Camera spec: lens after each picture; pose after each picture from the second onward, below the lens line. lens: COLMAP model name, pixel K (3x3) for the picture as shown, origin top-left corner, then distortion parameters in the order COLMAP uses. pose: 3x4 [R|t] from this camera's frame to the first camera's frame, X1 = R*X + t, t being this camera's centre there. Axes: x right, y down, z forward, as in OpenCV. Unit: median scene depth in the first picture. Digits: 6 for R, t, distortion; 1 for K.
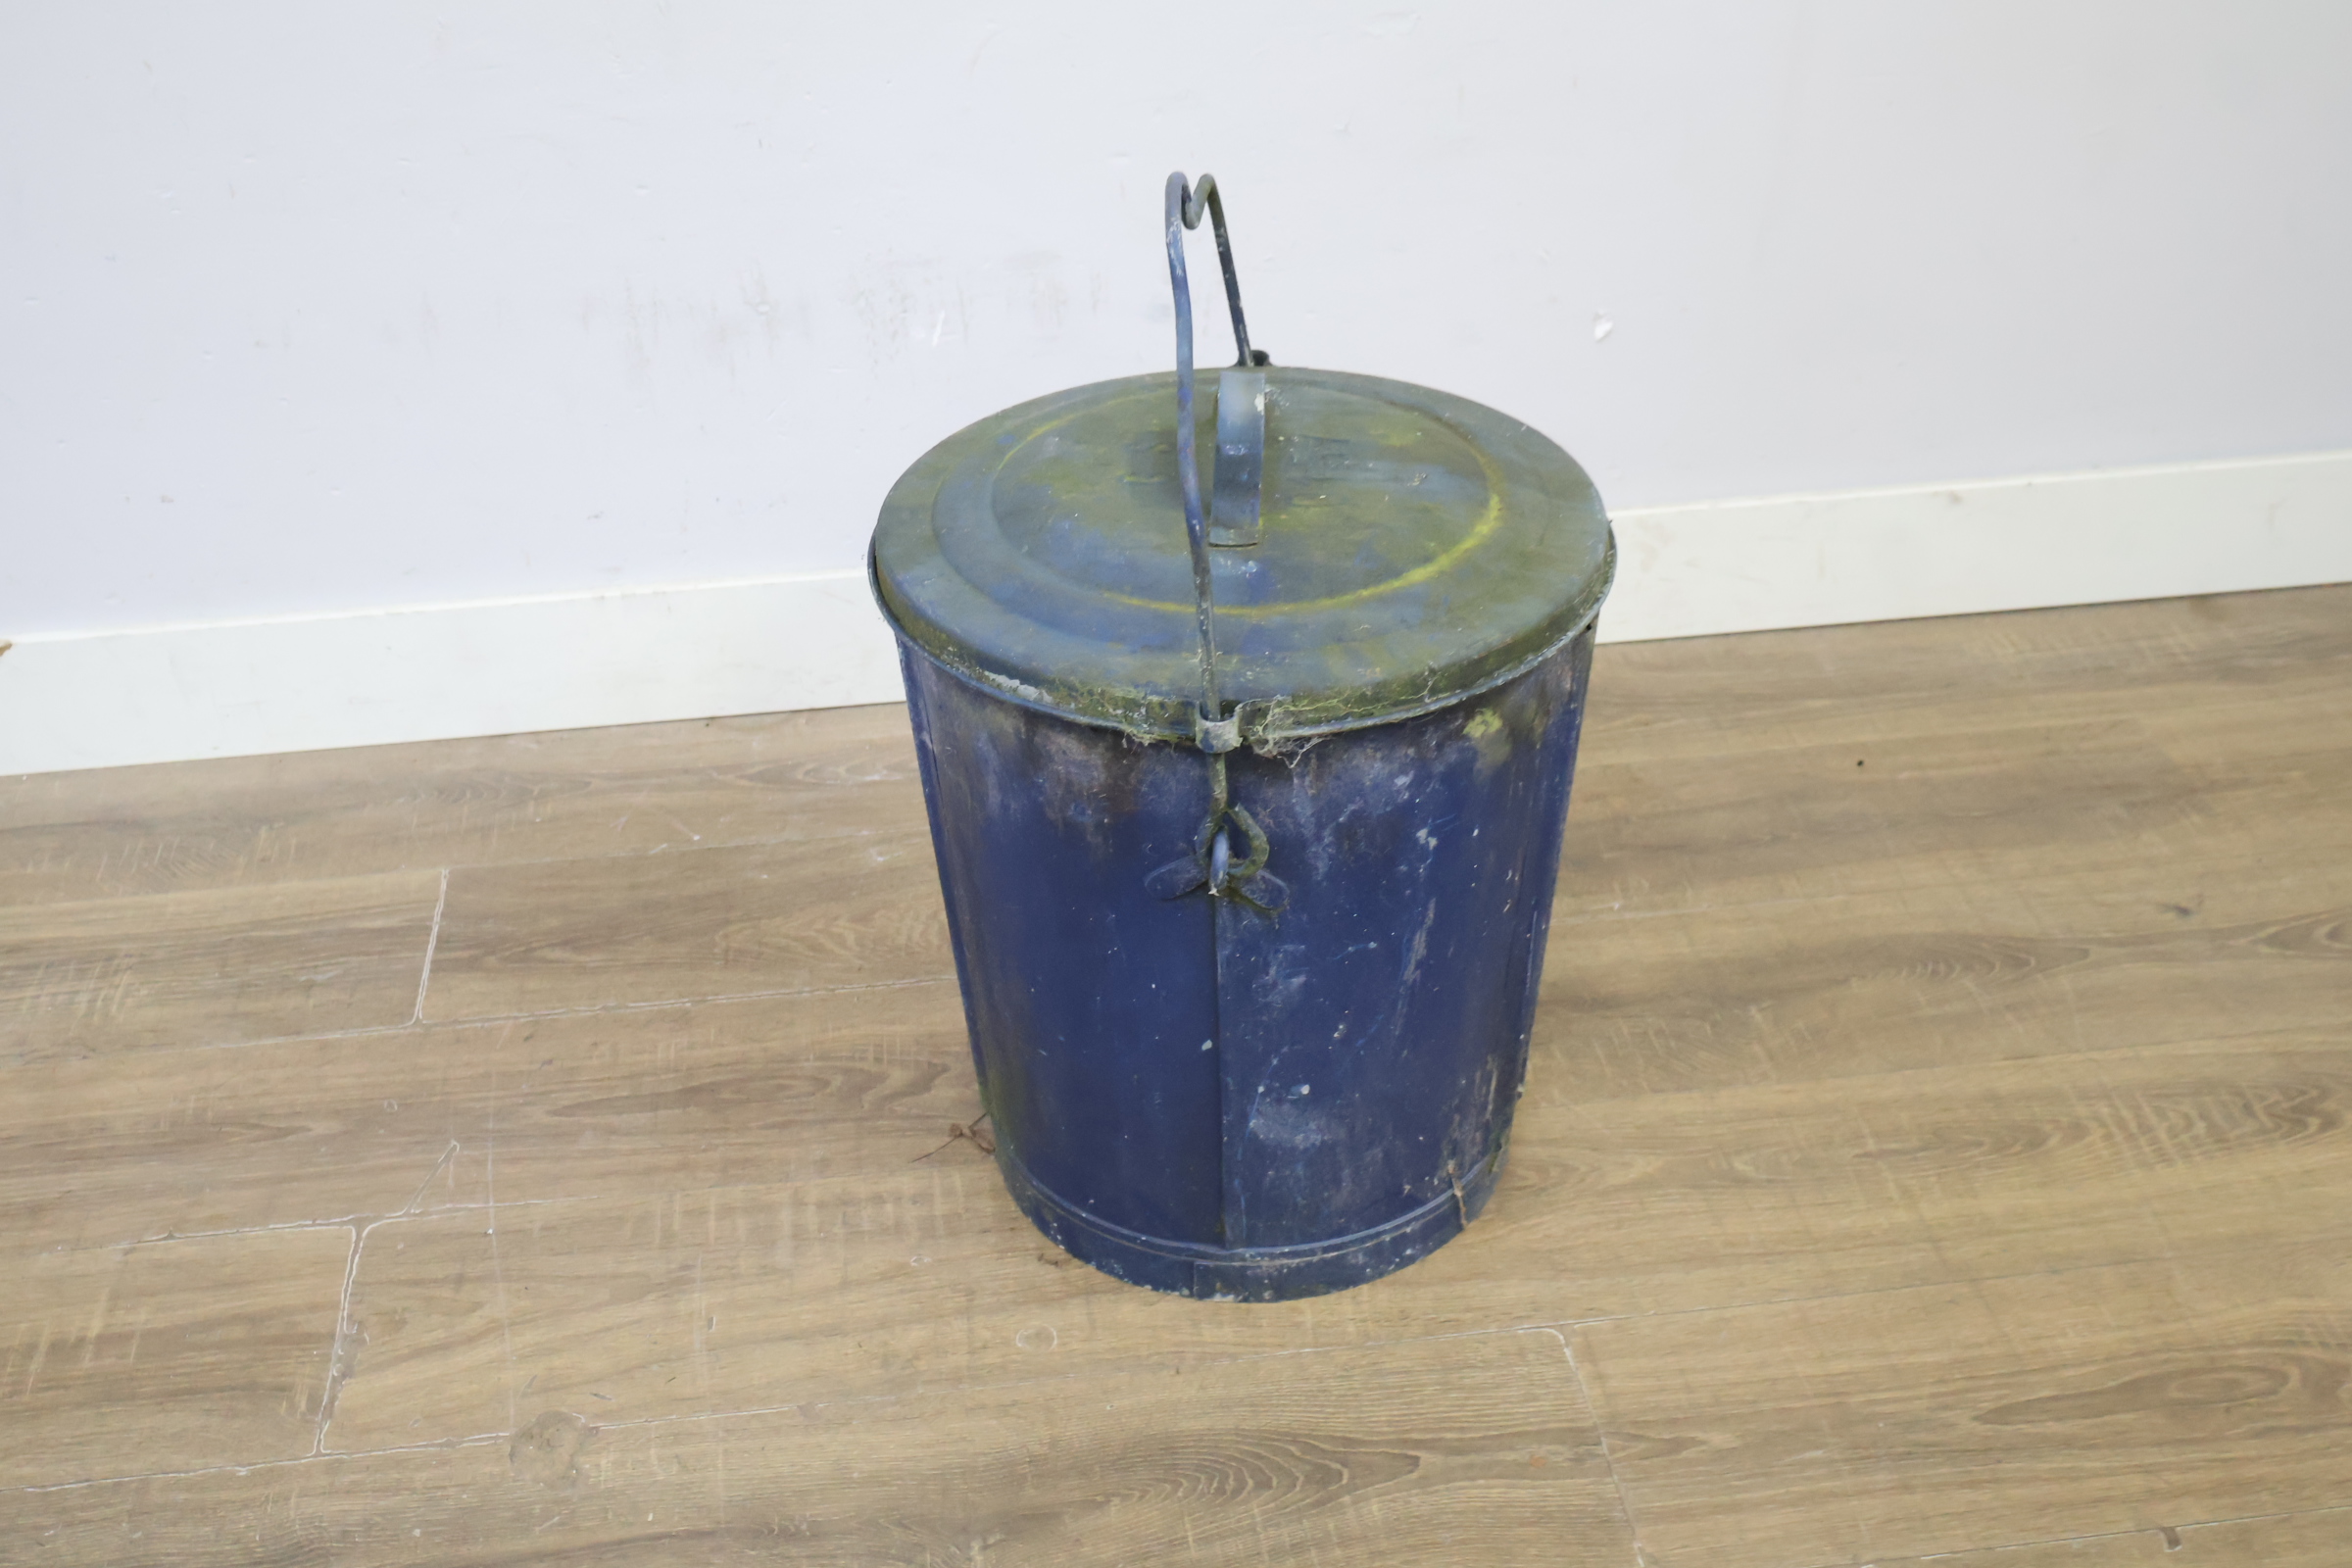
lens RADIAL K [[2726.3, 0, 1177.3], [0, 2726.3, 768.6], [0, 0, 1]] dist [0.001228, 0.000000]
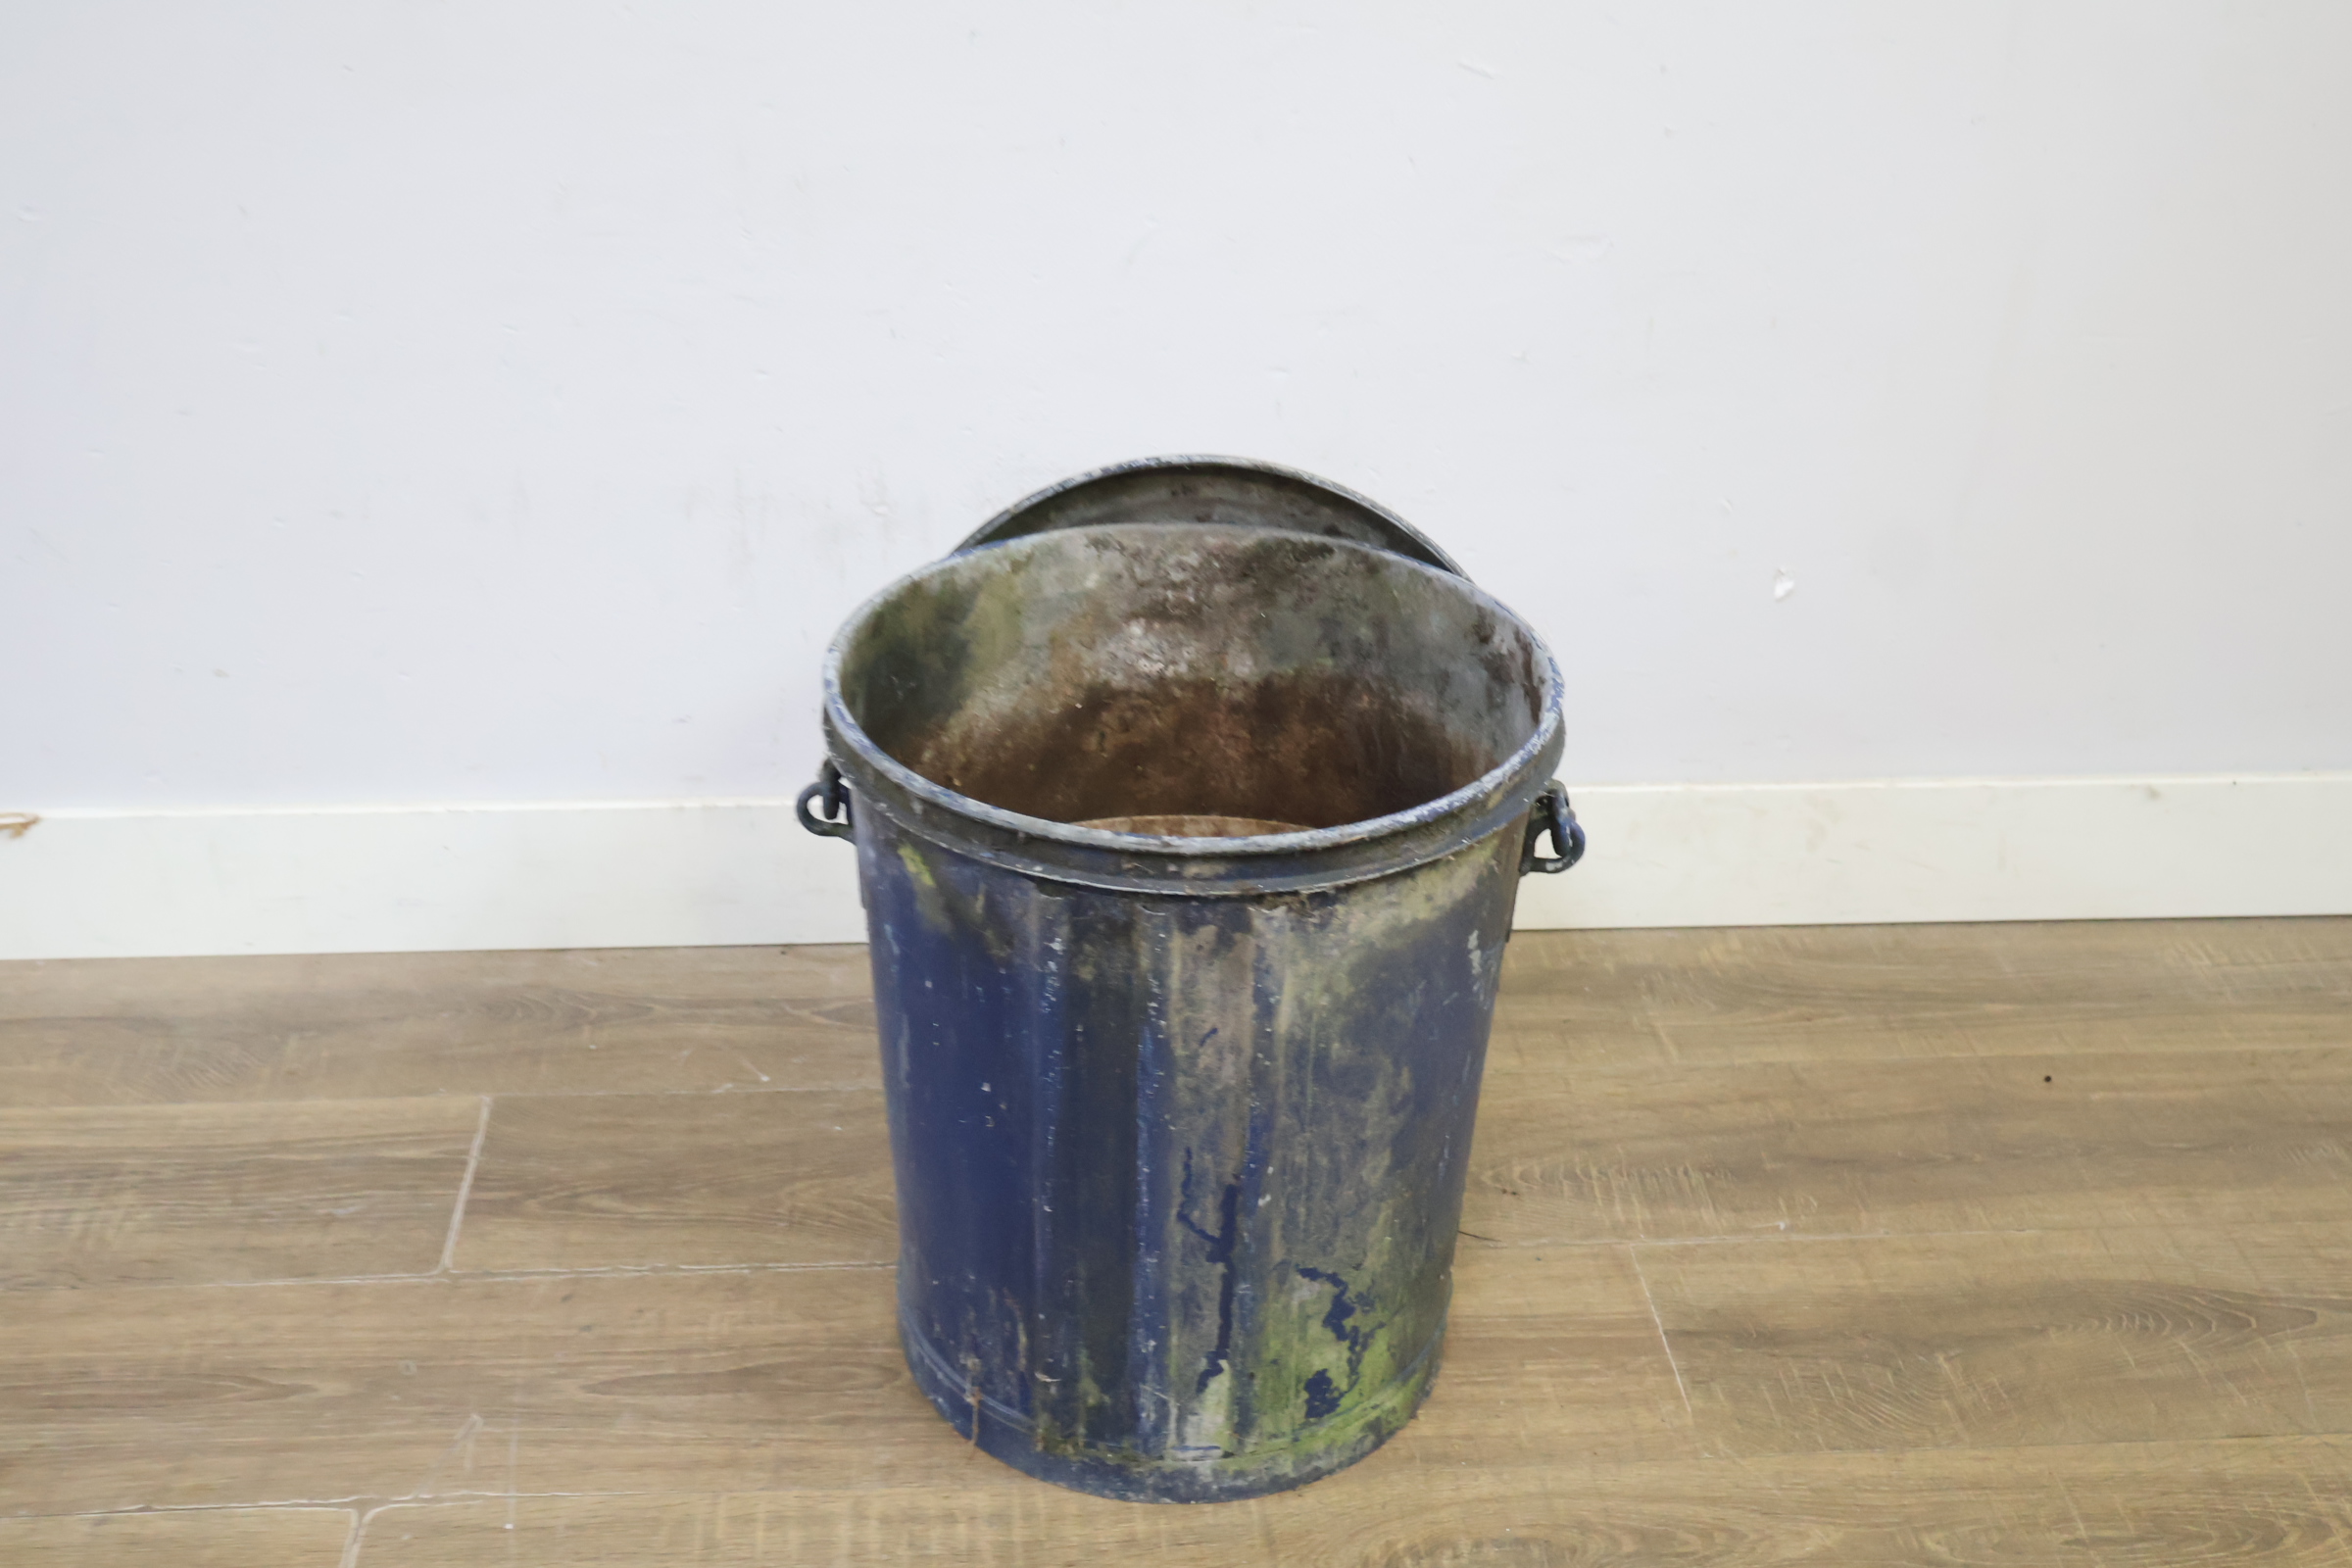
lens RADIAL K [[2726.3, 0, 1177.1], [0, 2726.3, 770.8], [0, 0, 1]] dist [0.001228, 0.000000]
pose [[0.997847, 0.063713, -0.015538, -0.037004], [-0.064737, 0.994842, -0.078095, -0.017298], [0.010482, 0.078933, 0.996825, 0.101329]]
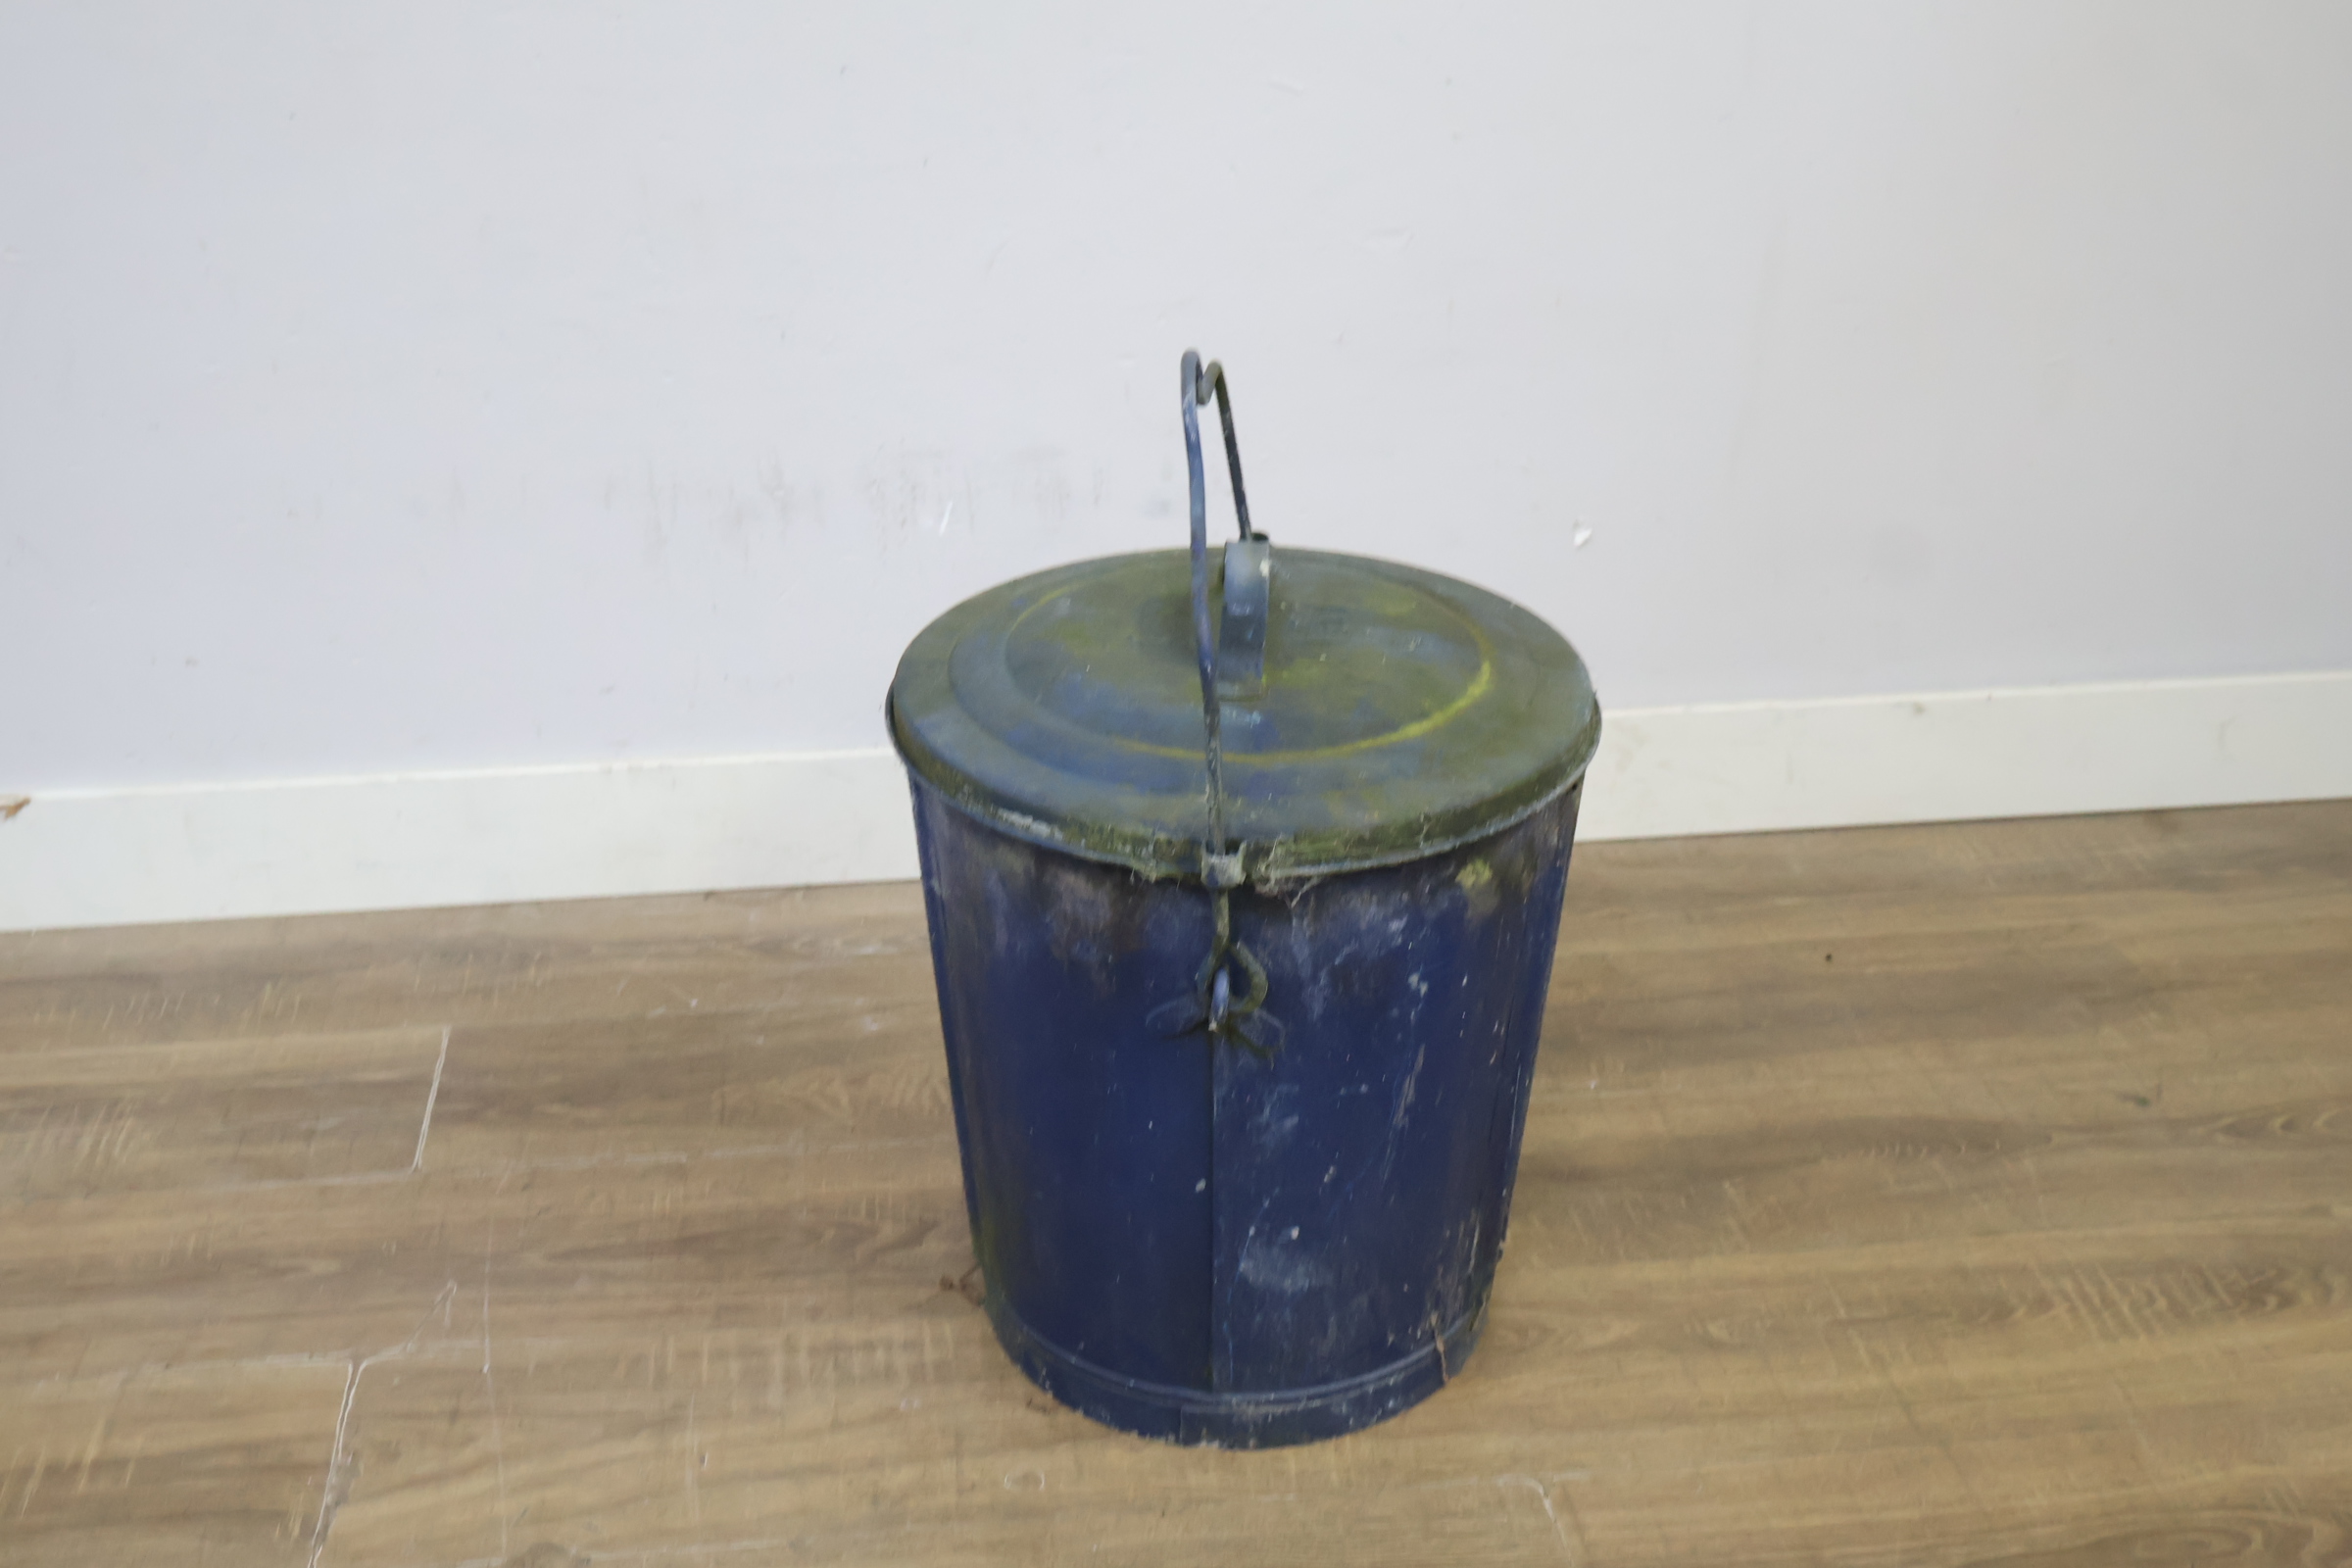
lens RADIAL K [[2726.3, 0, 1178.1], [0, 2726.3, 765.6], [0, 0, 1]] dist [0.001228, 0.000000]
pose [[0.999616, 0.023689, 0.014361, -0.013871], [-0.022182, 0.995010, -0.097279, 0.037815], [-0.016594, 0.096923, 0.995154, -0.033193]]
